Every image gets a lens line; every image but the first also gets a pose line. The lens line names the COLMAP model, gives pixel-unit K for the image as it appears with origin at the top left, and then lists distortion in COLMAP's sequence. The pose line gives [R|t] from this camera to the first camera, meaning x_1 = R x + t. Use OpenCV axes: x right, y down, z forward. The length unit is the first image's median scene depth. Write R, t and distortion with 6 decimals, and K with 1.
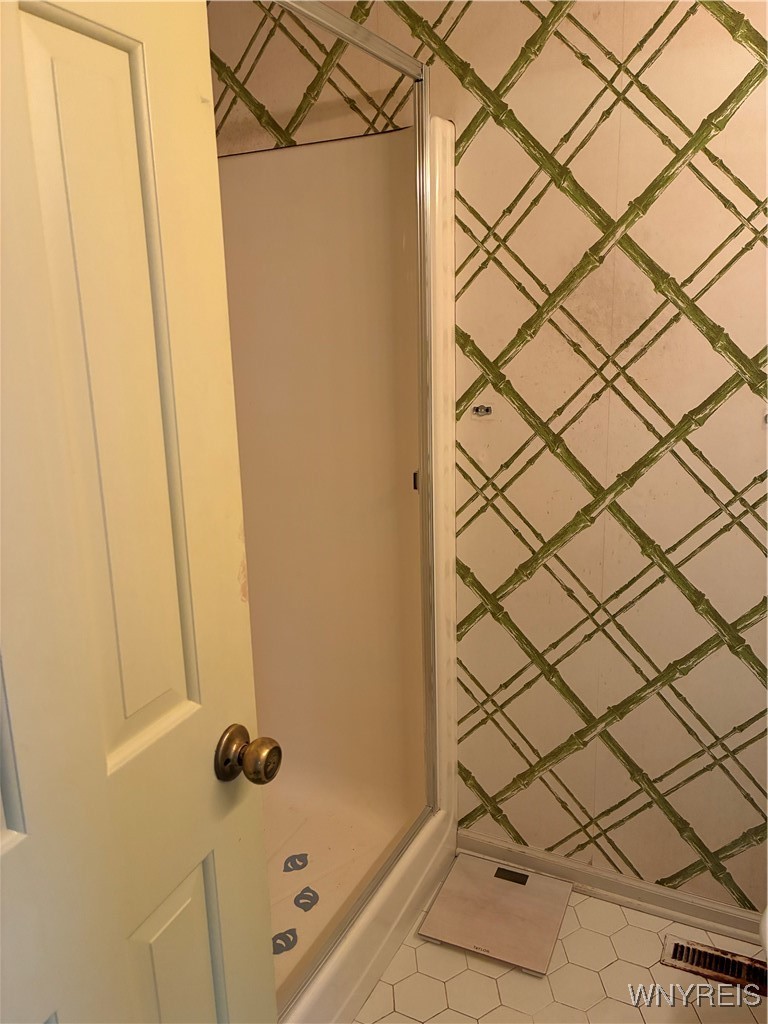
lens RADIAL K [[776.6, 0, 377.1], [0, 776.6, 507.6], [0, 0, 1]] dist [0.047125, -0.059618]
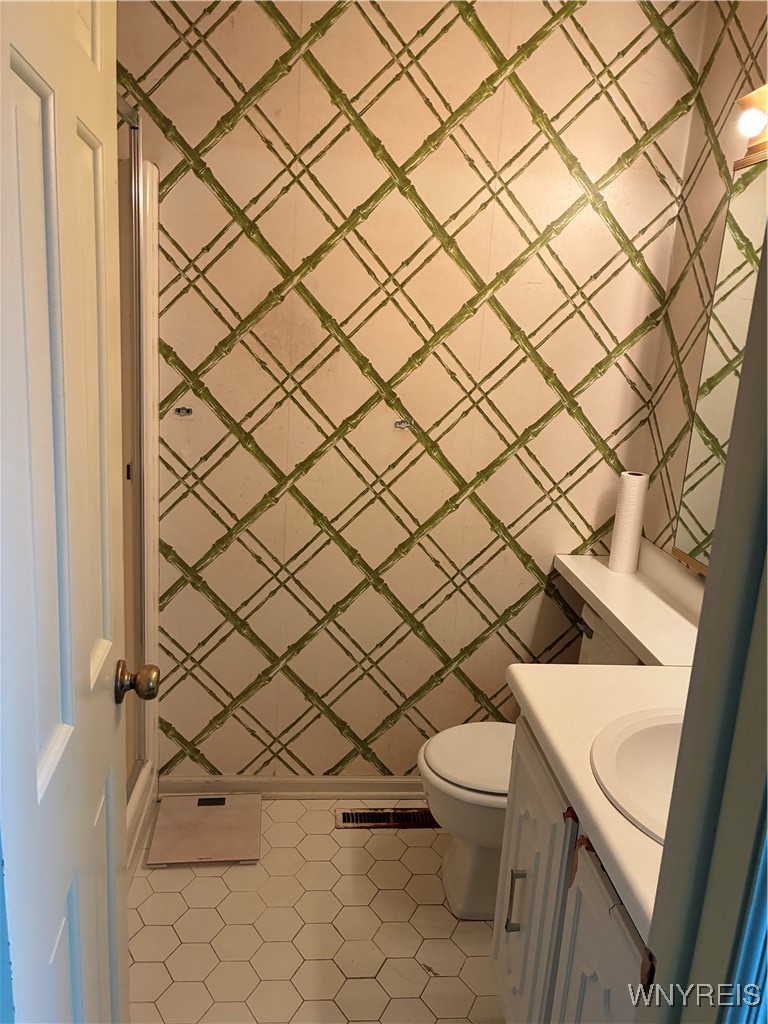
lens RADIAL K [[776.6, 0, 387.6], [0, 776.6, 510.9], [0, 0, 1]] dist [0.047125, -0.059618]
pose [[0.835917, -0.045274, 0.546985, -0.267050], [0.038696, 0.998973, 0.023550, 0.010273], [-0.547490, 0.001480, 0.836811, -0.165083]]
